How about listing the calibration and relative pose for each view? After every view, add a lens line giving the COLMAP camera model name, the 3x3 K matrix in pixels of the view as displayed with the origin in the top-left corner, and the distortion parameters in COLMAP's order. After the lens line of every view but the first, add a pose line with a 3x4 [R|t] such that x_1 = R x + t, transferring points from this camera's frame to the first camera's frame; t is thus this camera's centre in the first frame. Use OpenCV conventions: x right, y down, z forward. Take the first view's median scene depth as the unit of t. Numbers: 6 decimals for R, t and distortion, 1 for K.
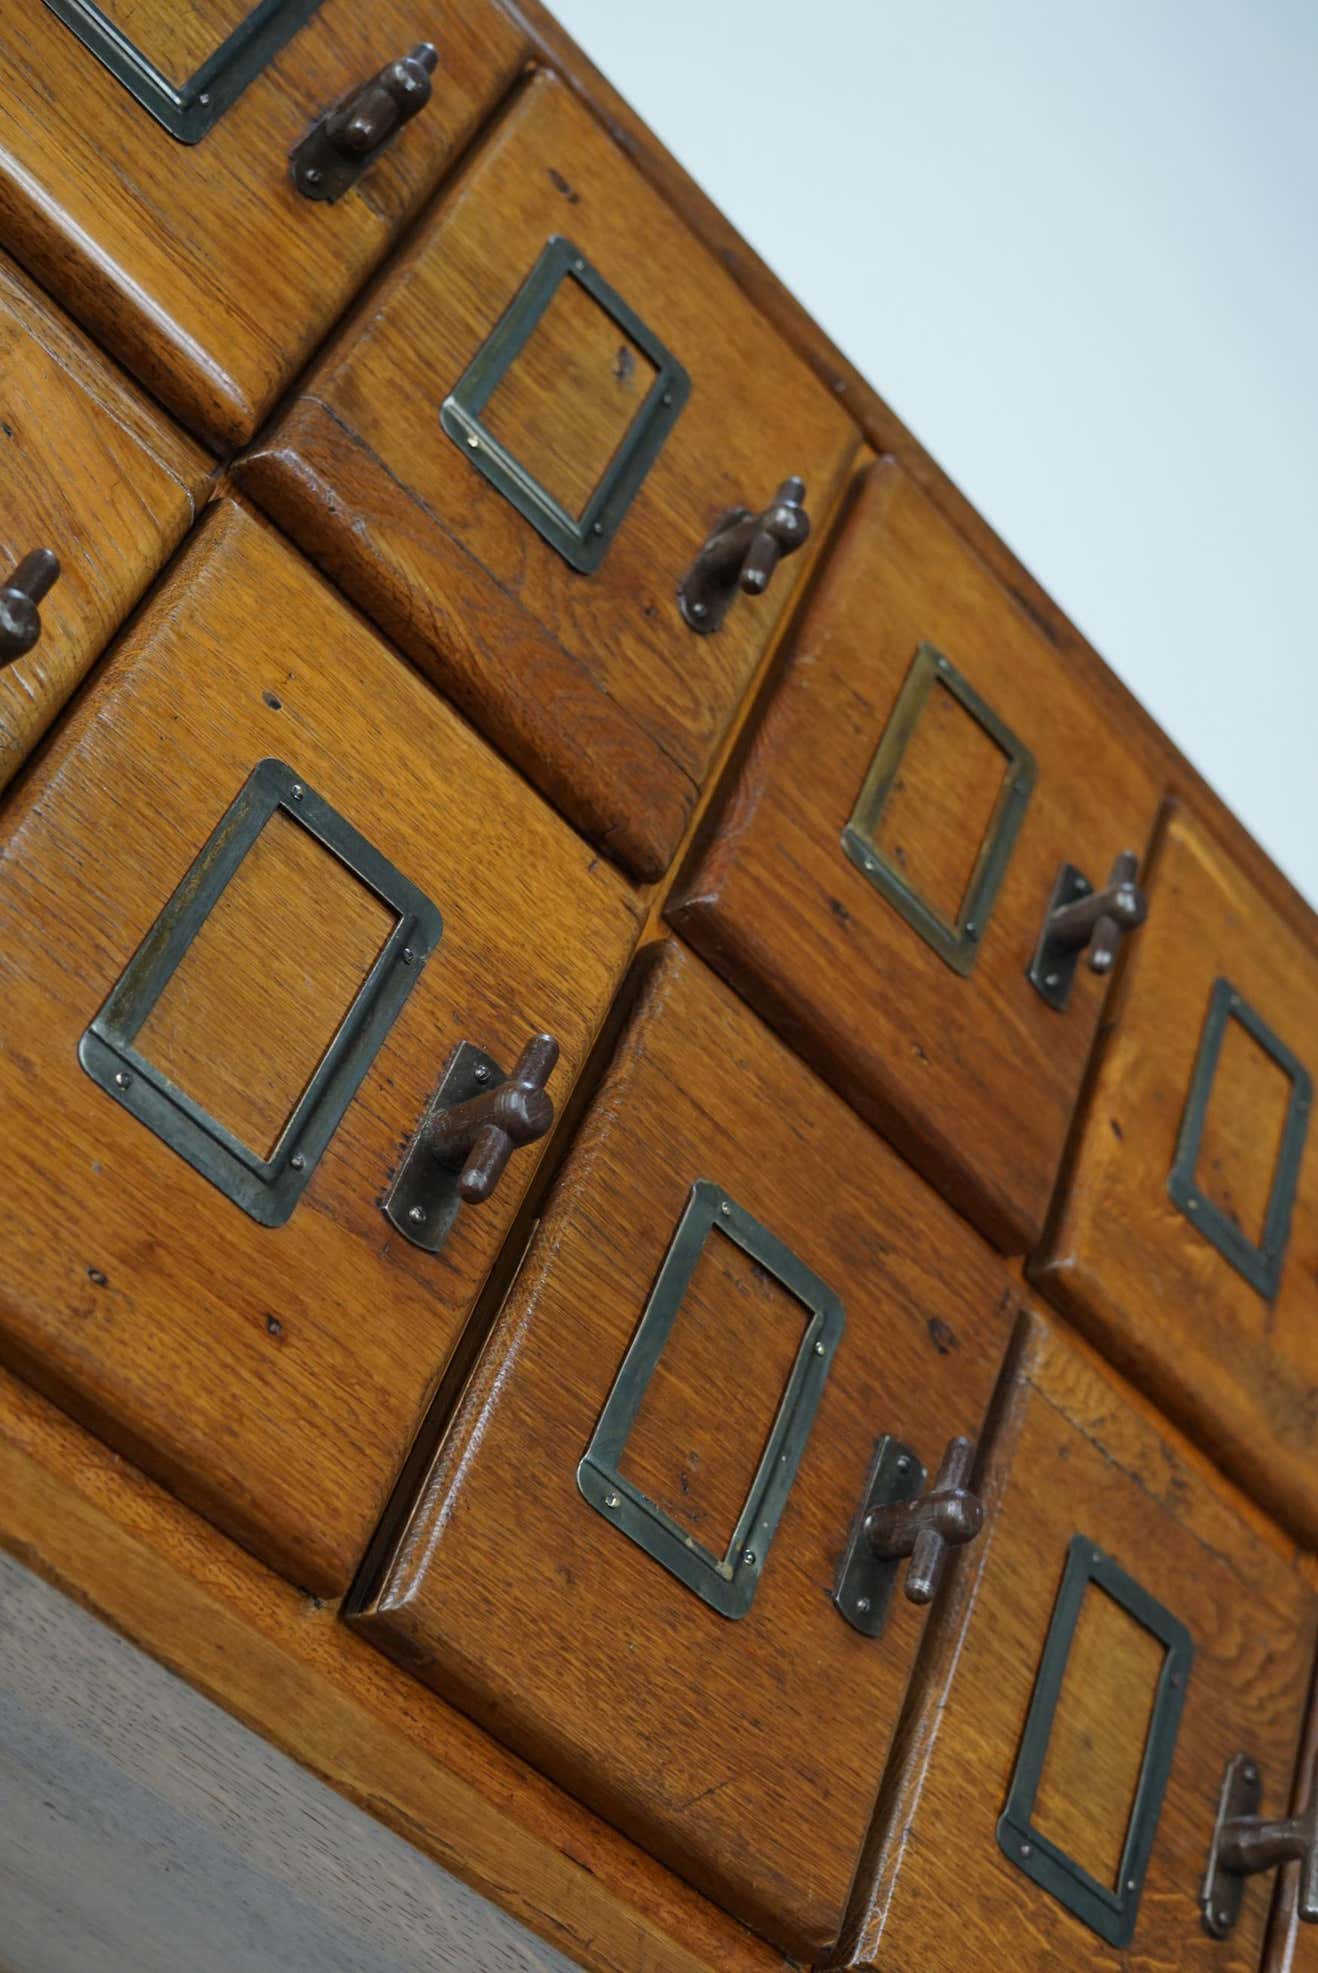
lens RADIAL K [[2555.5, 0, 659.0], [0, 2555.5, 986.5], [0, 0, 1]] dist [-0.156119, 0.332855]
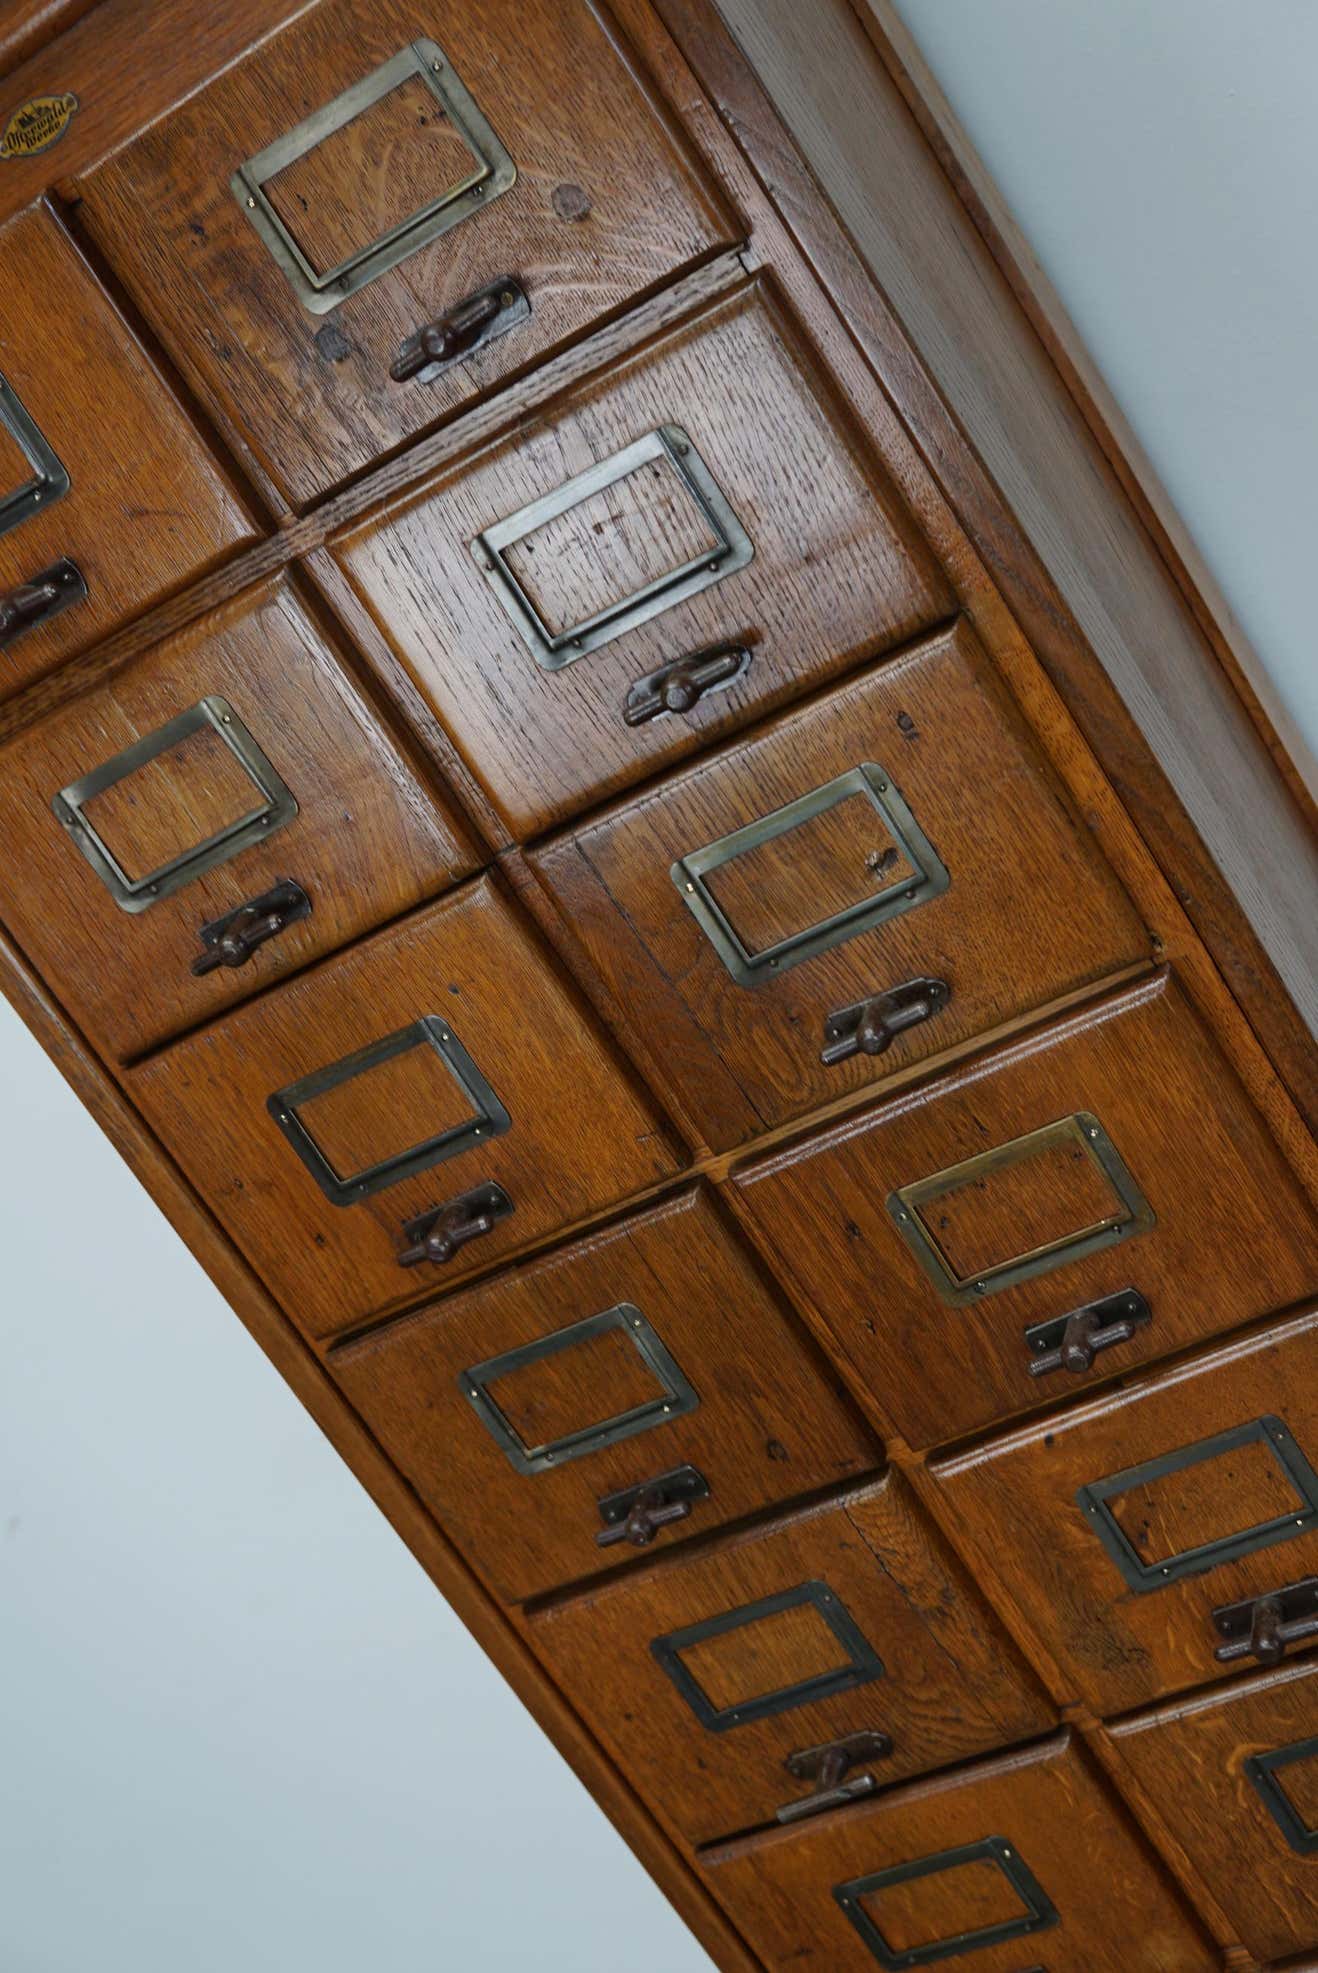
lens RADIAL K [[2555.5, 0, 659.0], [0, 2555.5, 986.5], [0, 0, 1]] dist [-0.156119, 0.332855]
pose [[0.446403, 0.694877, -0.563800, 0.824165], [-0.176287, 0.686007, 0.705916, -1.254912], [0.877295, -0.215732, 0.428734, 0.317613]]
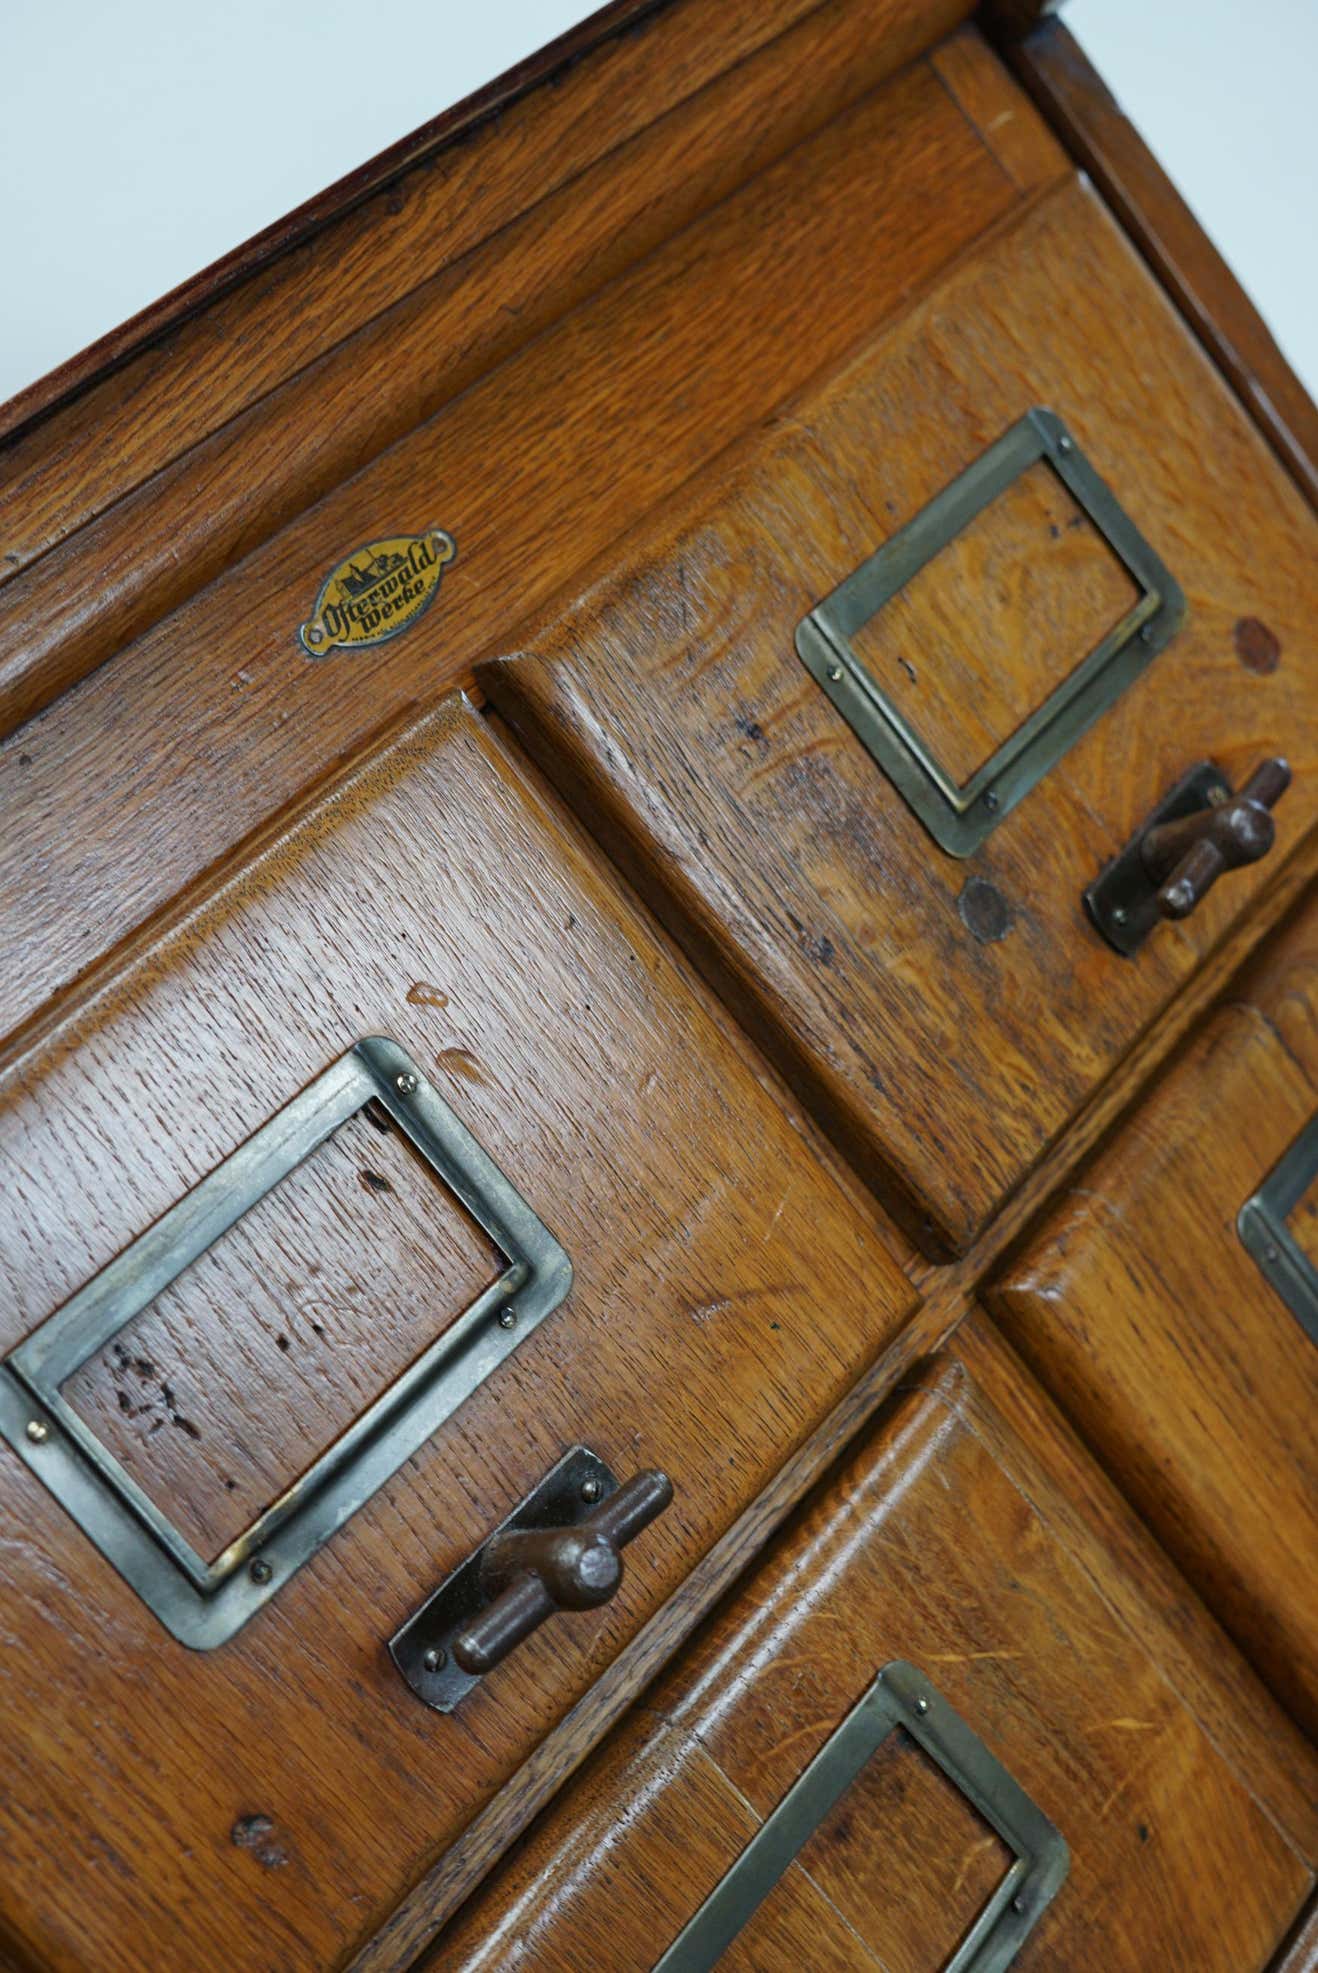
lens RADIAL K [[2555.5, 0, 659.0], [0, 2555.5, 986.5], [0, 0, 1]] dist [-0.156119, 0.332855]
pose [[0.935134, 0.202041, -0.291038, -0.185171], [-0.201985, 0.978911, 0.030573, -0.434993], [0.291078, 0.030196, 0.956223, 0.052270]]
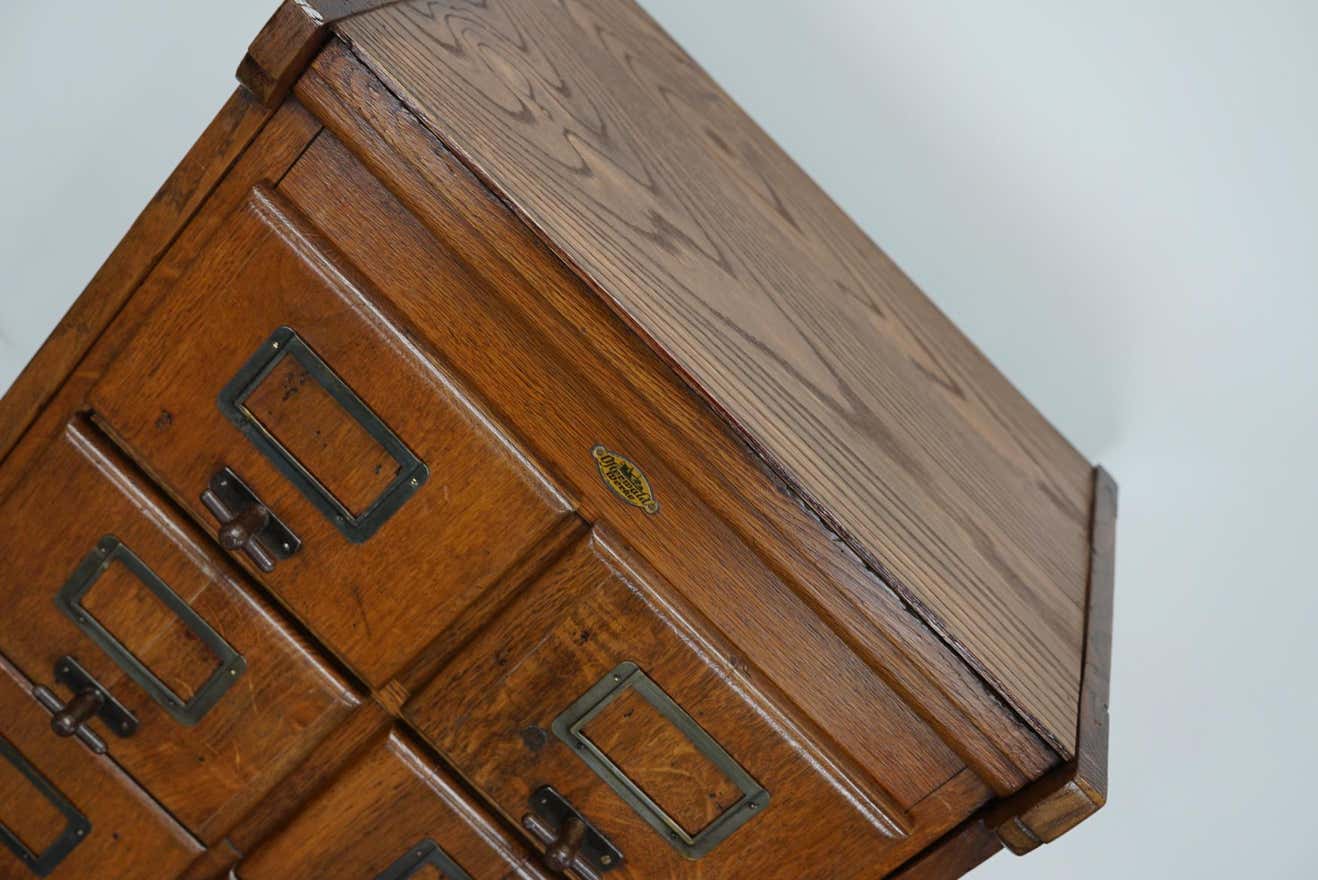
lens RADIAL K [[1707.1, 0, 659.0], [0, 1707.1, 440.0], [0, 0, 1]] dist [-0.156119, 0.332855]
pose [[-0.391980, 0.867788, -0.305443, -0.172196], [-0.845215, -0.208598, 0.492035, -1.102802], [0.363267, 0.451033, 0.815234, -0.234151]]
